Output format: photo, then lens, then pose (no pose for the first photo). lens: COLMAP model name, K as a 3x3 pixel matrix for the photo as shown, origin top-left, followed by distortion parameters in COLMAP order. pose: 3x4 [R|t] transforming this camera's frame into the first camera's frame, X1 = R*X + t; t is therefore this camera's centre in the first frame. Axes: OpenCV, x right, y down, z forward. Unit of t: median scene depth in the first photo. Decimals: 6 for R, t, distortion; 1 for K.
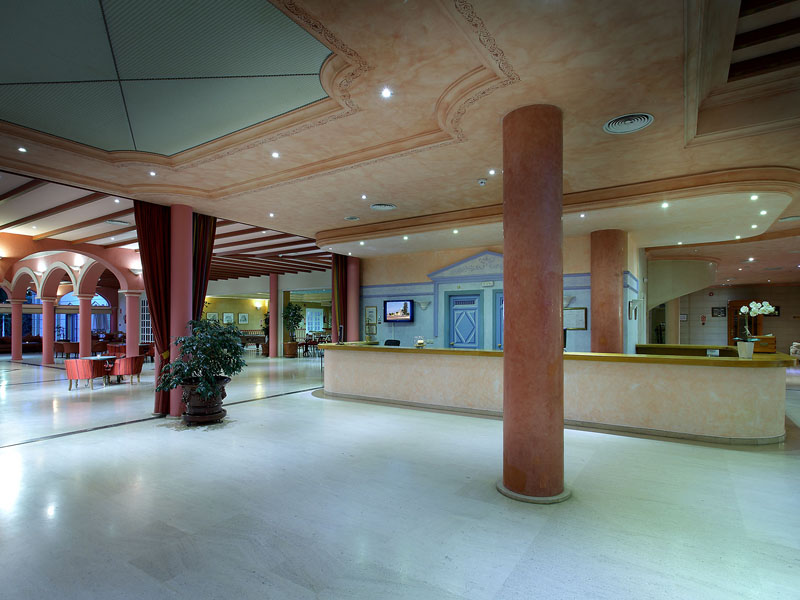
lens RADIAL K [[436.8, 0, 418.0], [0, 436.8, 320.2], [0, 0, 1]] dist [0.000503, -0.000471]
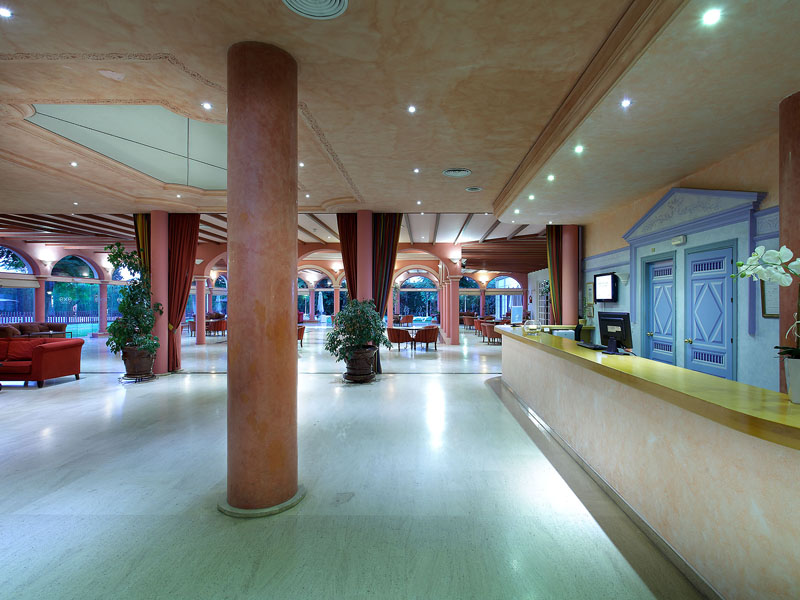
lens RADIAL K [[436.8, 0, 400.5], [0, 436.8, 299.7], [0, 0, 1]] dist [0.000503, -0.000471]
pose [[0.515733, -0.001520, -0.856748, 0.464539], [-0.000102, 0.999998, -0.001836, 0.001846], [0.856750, 0.001034, 0.515731, 0.325693]]
